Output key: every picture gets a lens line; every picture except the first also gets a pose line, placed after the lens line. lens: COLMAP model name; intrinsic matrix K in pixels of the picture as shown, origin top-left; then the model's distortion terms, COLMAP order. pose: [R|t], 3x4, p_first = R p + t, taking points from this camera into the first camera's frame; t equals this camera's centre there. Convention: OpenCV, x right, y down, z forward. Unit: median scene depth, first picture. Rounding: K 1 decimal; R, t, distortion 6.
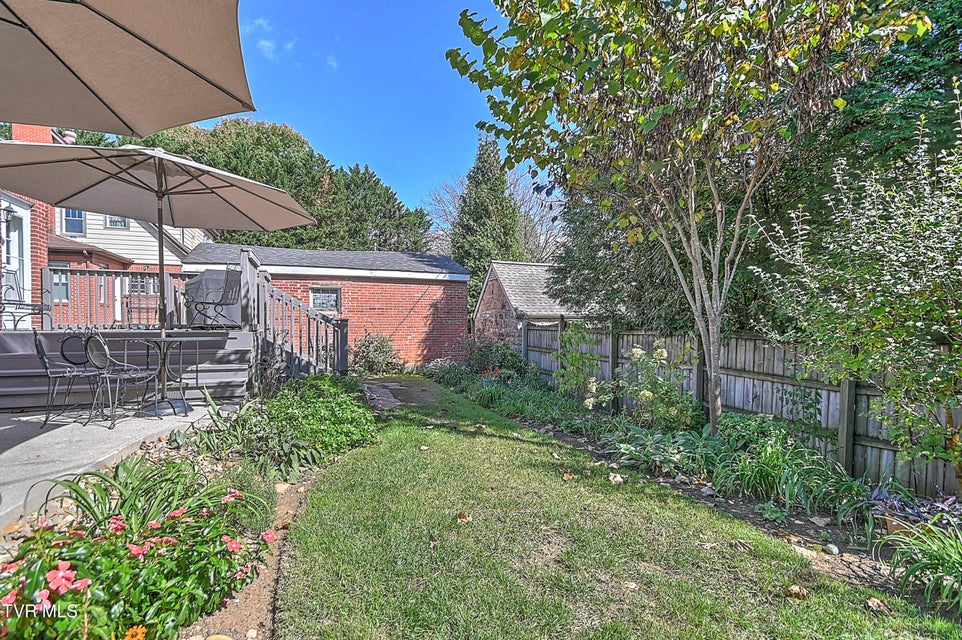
lens RADIAL K [[449.7, 0, 477.3], [0, 449.7, 326.9], [0, 0, 1]] dist [0.015166, -0.001672]
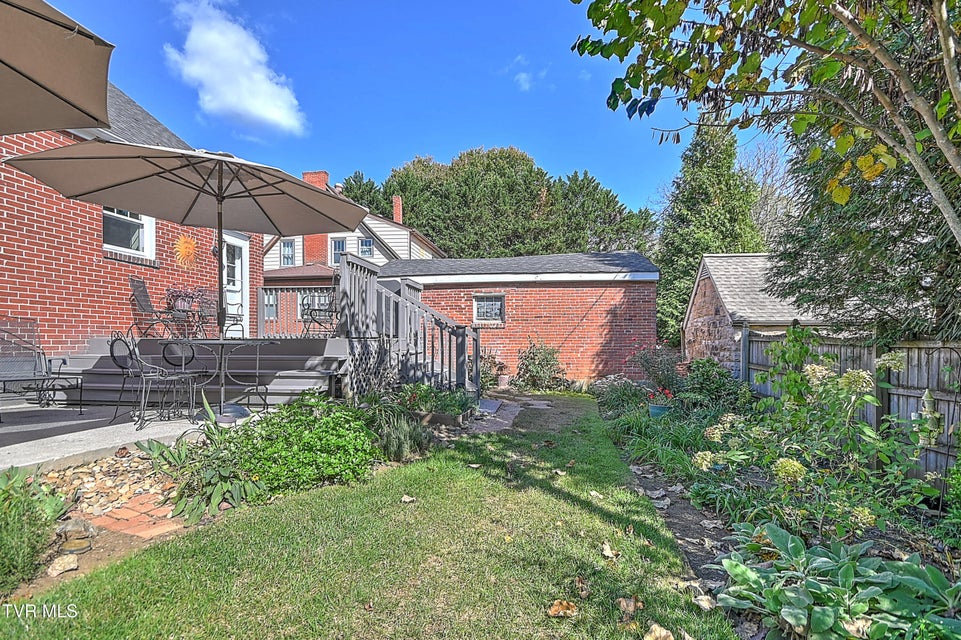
lens RADIAL K [[458.3, 0, 482.0], [0, 458.3, 340.5], [0, 0, 1]] dist [0.011986, -0.000330]
pose [[0.876282, 0.001919, -0.481795, 0.104299], [-0.002629, 0.999996, -0.000799, 0.007377], [0.481792, 0.001967, 0.876283, 0.137651]]
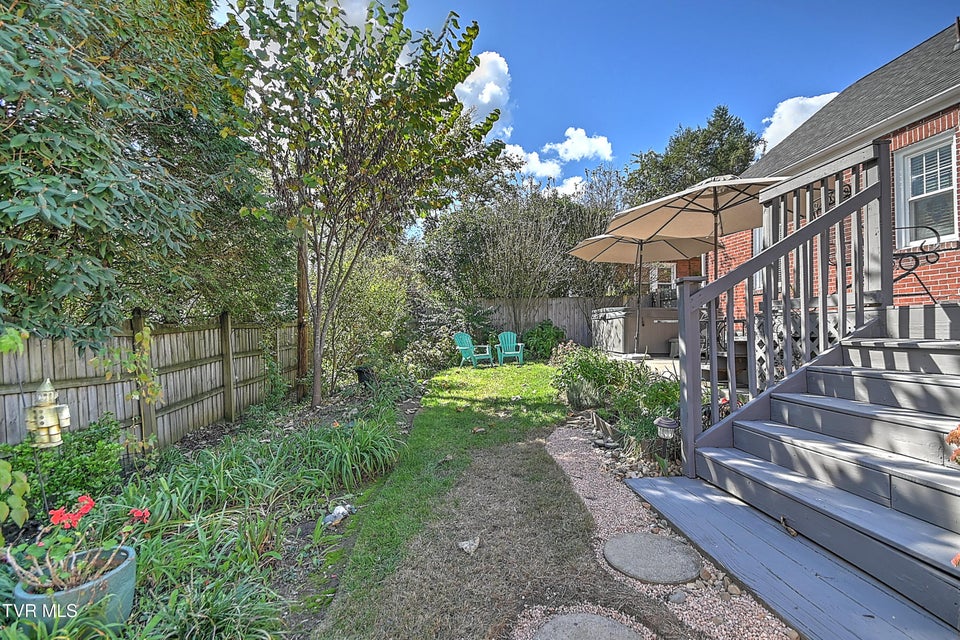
lens RADIAL K [[422.6, 0, 476.7], [0, 422.6, 324.0], [0, 0, 1]] dist [0.024281, -0.013312]
pose [[-0.958433, 0.013378, 0.285004, -0.133729], [0.011954, 0.999906, -0.006737, 0.013143], [-0.285067, -0.003050, -0.958503, 0.846964]]
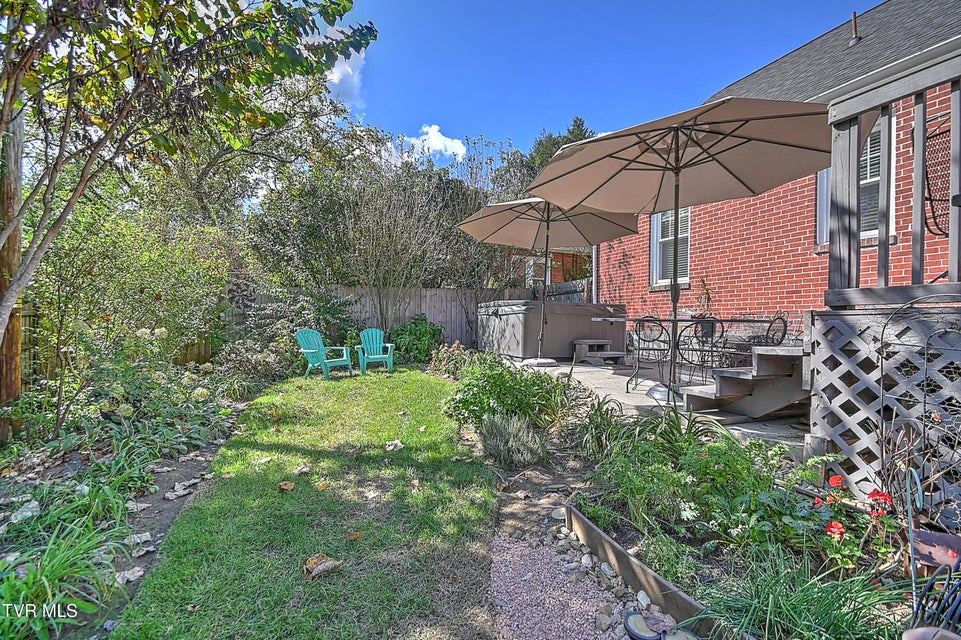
lens RADIAL K [[423.0, 0, 477.2], [0, 423.0, 324.0], [0, 0, 1]] dist [0.024281, -0.013312]
pose [[-0.999276, -0.004154, -0.037822, -0.085284], [-0.004434, 0.999963, 0.007320, 0.011030], [0.037790, 0.007483, -0.999258, 0.667294]]
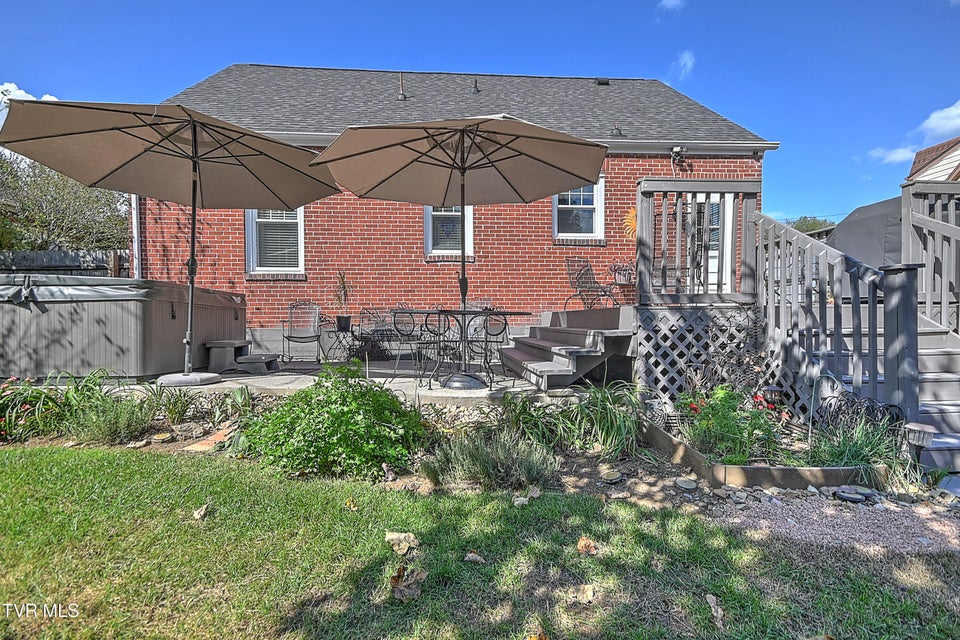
lens RADIAL K [[448.8, 0, 476.3], [0, 448.8, 326.9], [0, 0, 1]] dist [0.015166, -0.001672]
pose [[-0.285942, 0.015253, -0.958125, 0.092116], [-0.000558, 0.999870, 0.016084, 0.015368], [0.958247, 0.005133, -0.285897, 0.465362]]
